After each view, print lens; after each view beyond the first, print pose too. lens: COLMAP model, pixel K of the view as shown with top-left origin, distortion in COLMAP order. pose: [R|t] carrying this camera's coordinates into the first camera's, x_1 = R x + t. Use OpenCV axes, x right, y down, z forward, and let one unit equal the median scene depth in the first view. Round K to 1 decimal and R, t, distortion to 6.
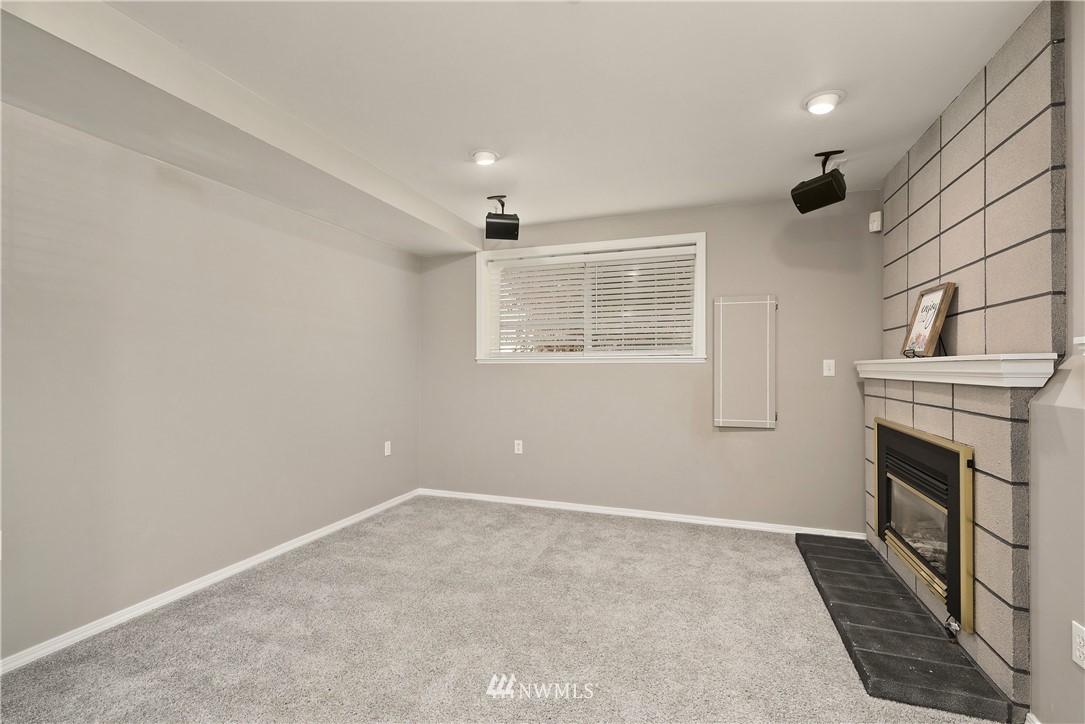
lens RADIAL K [[485.0, 0, 542.5], [0, 485.0, 362.0], [0, 0, 1]] dist [-0.000821, -0.000417]
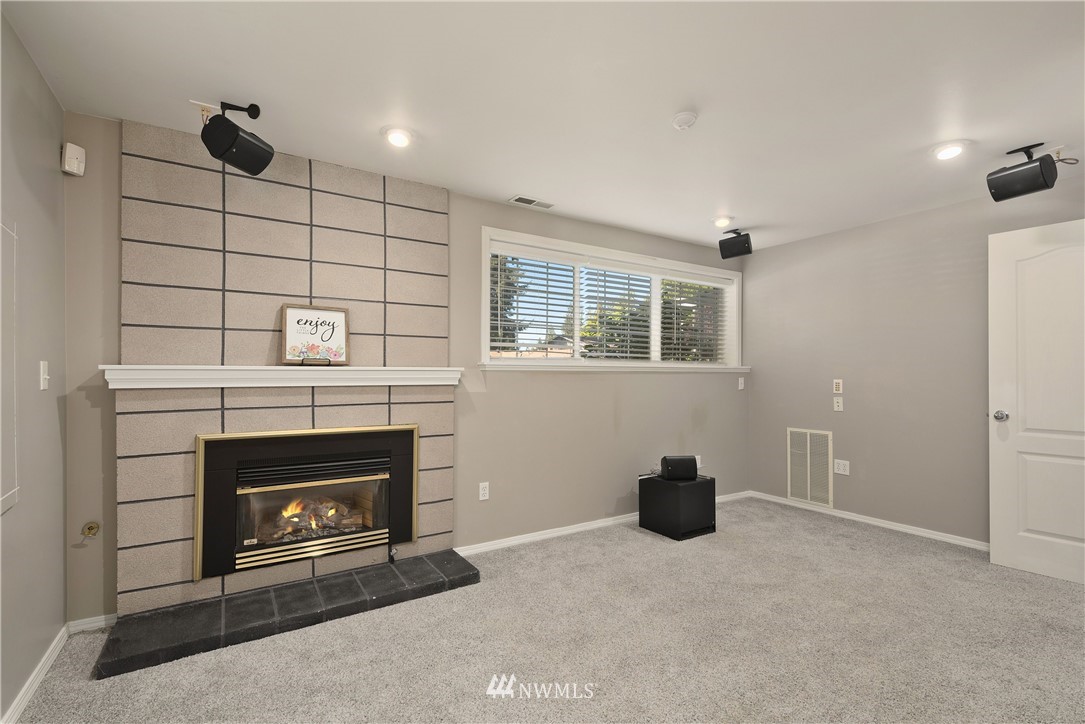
lens RADIAL K [[485.0, 0, 542.5], [0, 485.0, 362.0], [0, 0, 1]] dist [-0.000821, -0.000417]
pose [[-0.791053, 0.028065, 0.611104, -0.343052], [-0.000002, 0.998947, -0.045879, 0.033644], [-0.611748, -0.036294, -0.790220, 1.567017]]
